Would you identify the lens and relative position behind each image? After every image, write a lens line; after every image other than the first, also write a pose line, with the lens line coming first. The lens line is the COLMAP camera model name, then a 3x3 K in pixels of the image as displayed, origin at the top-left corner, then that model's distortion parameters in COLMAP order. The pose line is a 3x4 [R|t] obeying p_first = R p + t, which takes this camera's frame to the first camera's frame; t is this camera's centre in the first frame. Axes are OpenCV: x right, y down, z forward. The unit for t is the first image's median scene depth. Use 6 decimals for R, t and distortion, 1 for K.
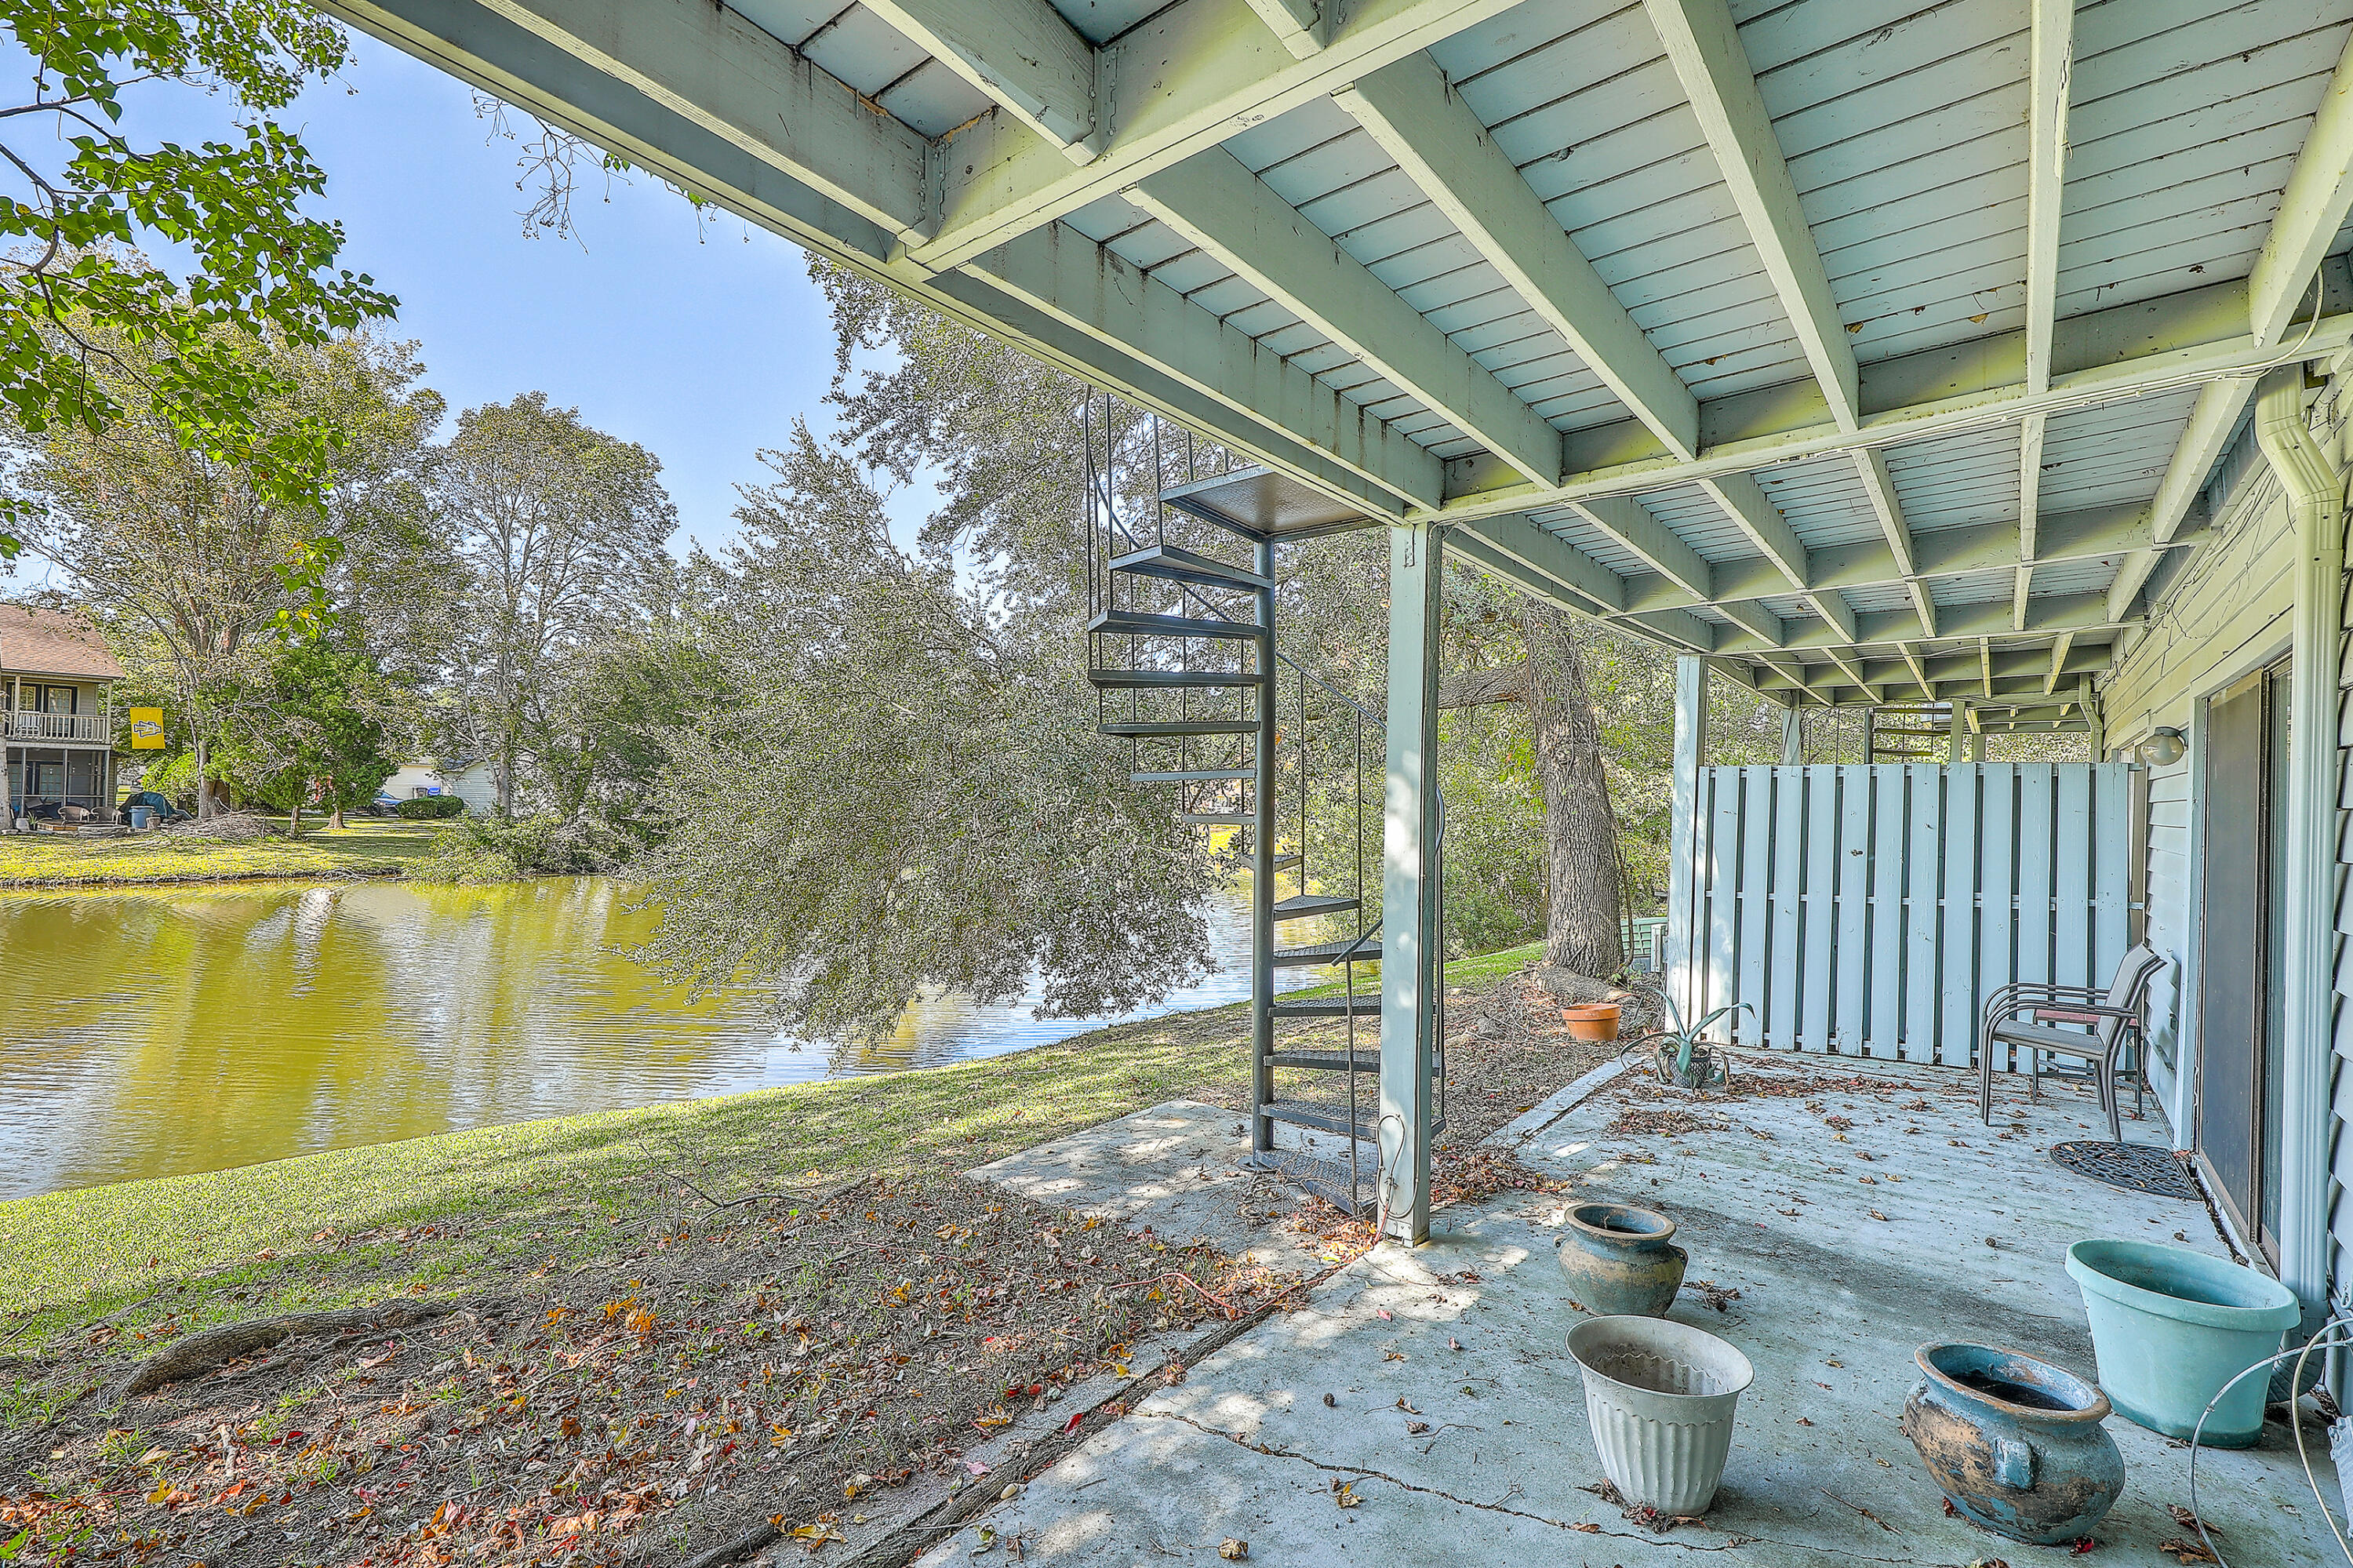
lens RADIAL K [[1070.9, 0, 1173.8], [0, 1070.9, 804.9], [0, 0, 1]] dist [-0.007238, 0.002000]
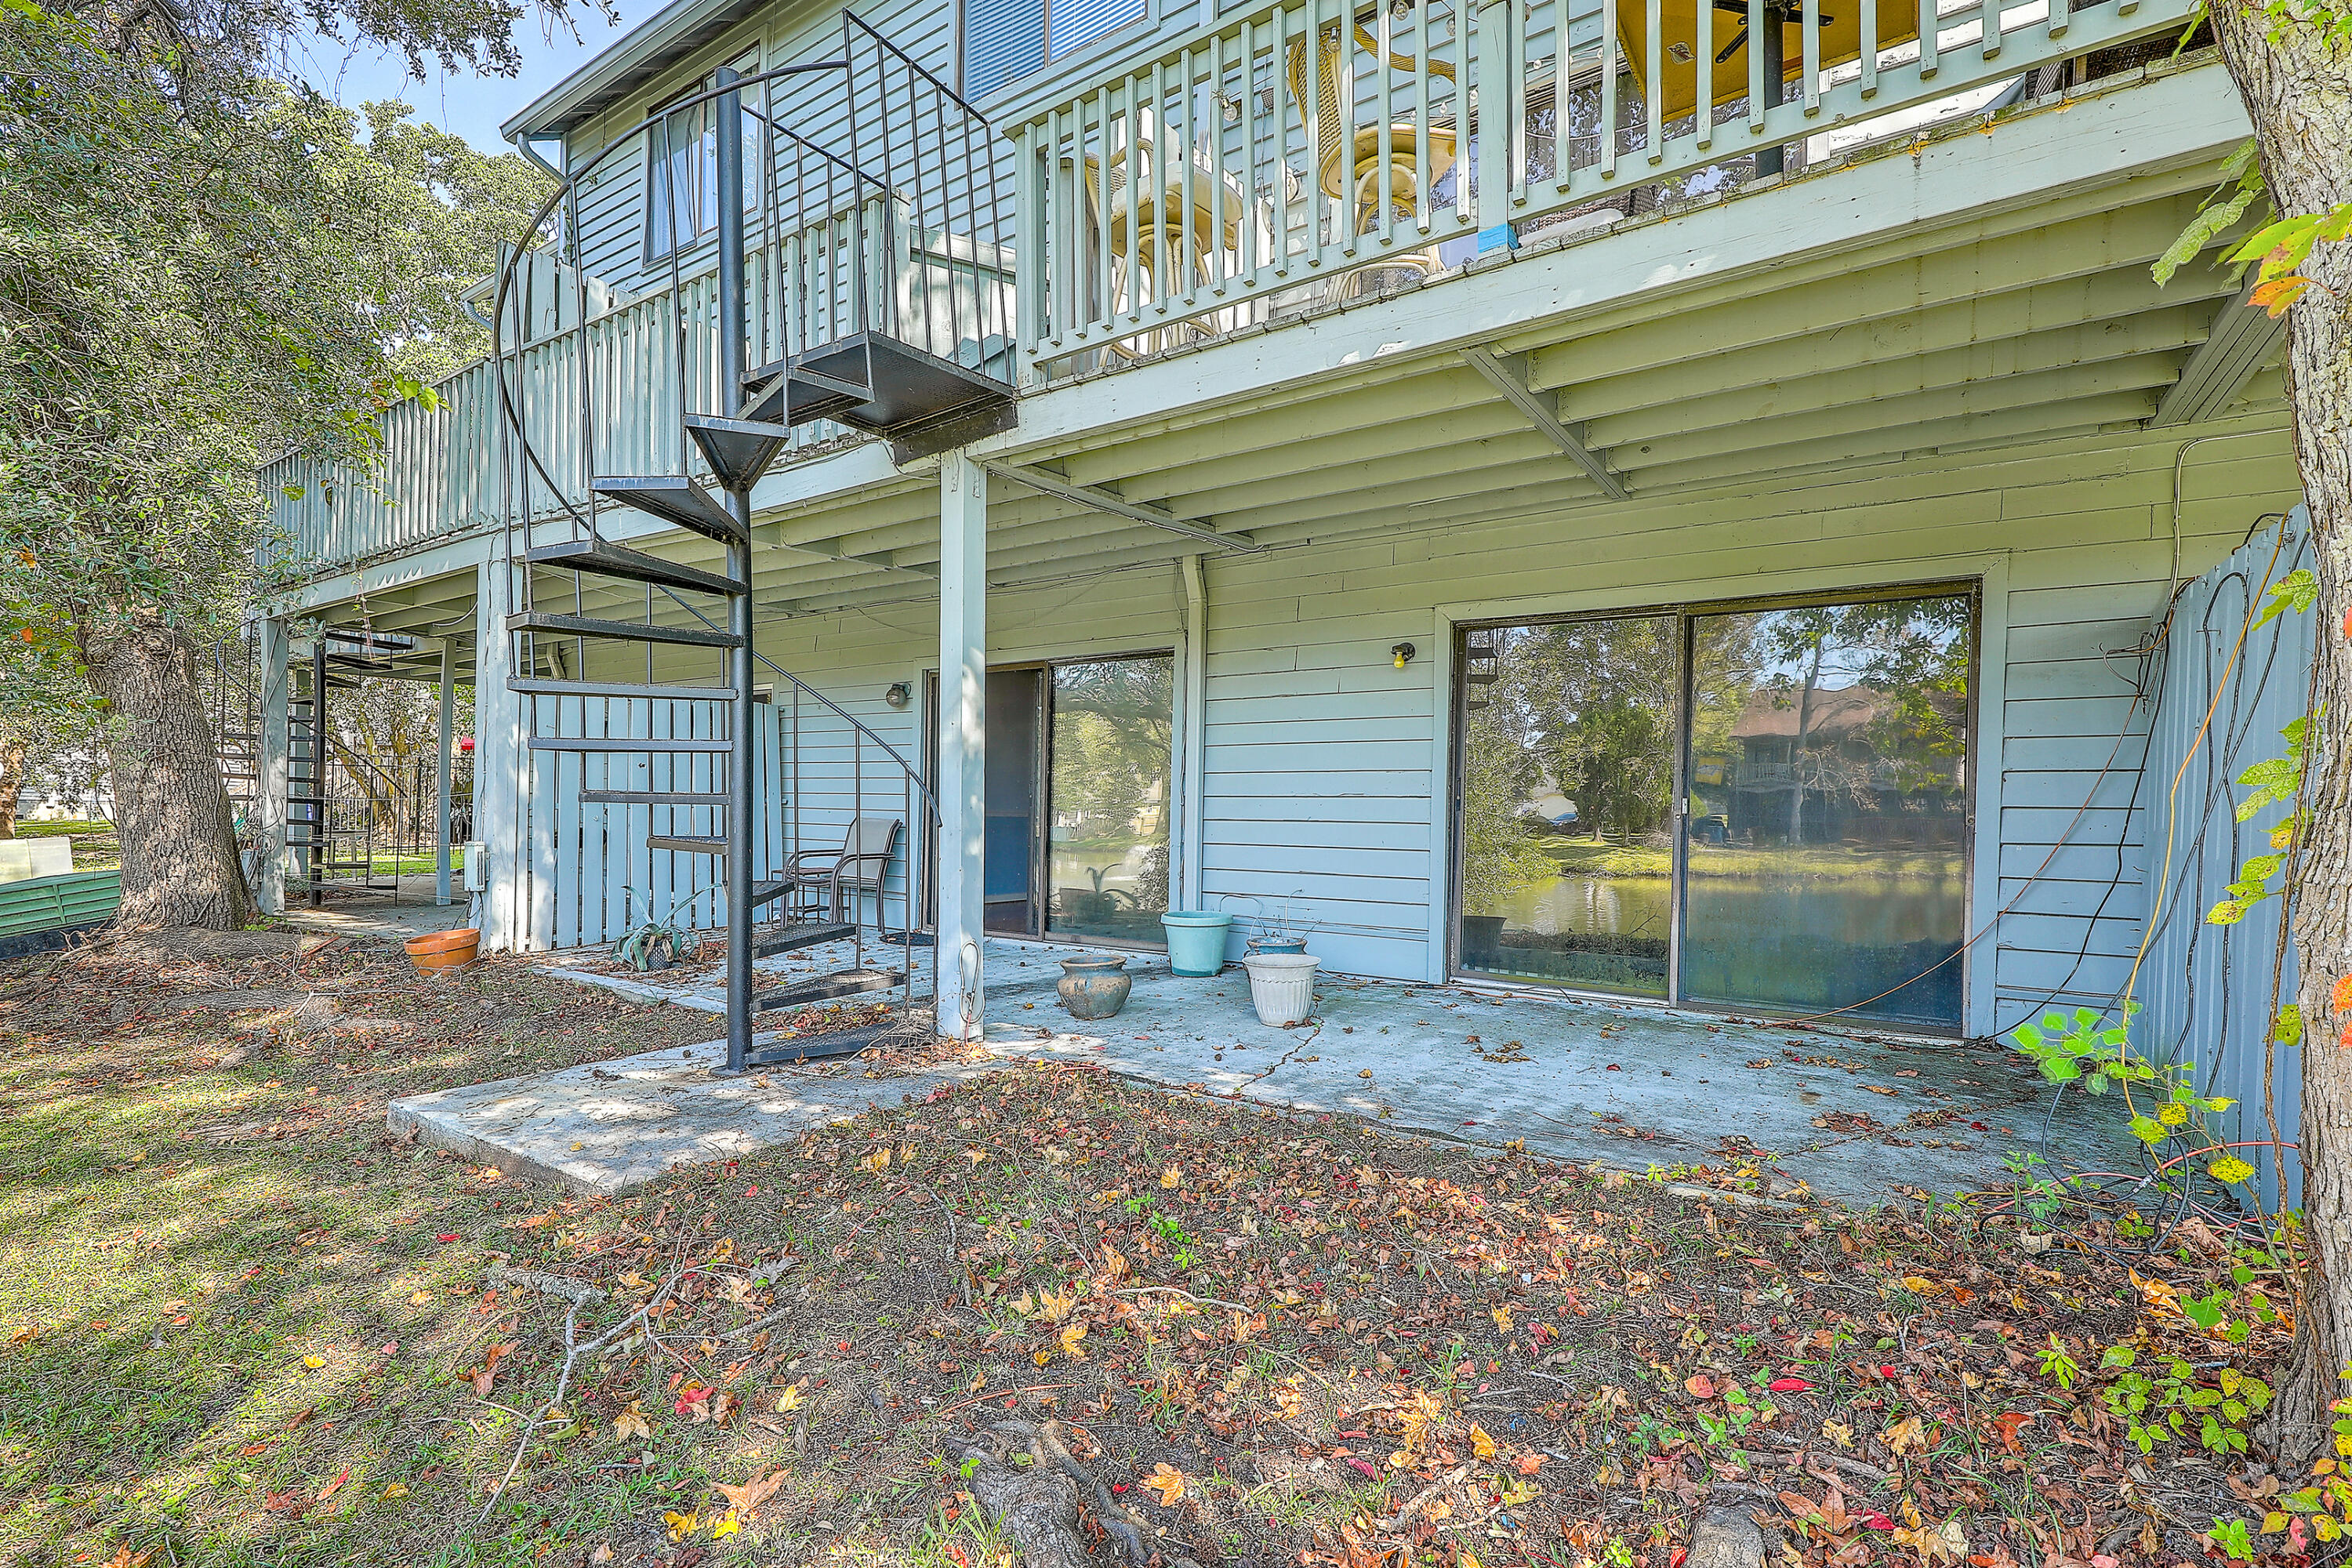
lens RADIAL K [[1070.4, 0, 1185.3], [0, 1070.4, 800.7], [0, 0, 1]] dist [-0.007238, 0.002000]
pose [[-0.069316, -0.005033, 0.997582, -0.924438], [-0.017686, 0.999836, 0.003815, 0.100915], [-0.997438, -0.017379, -0.069394, 0.733752]]
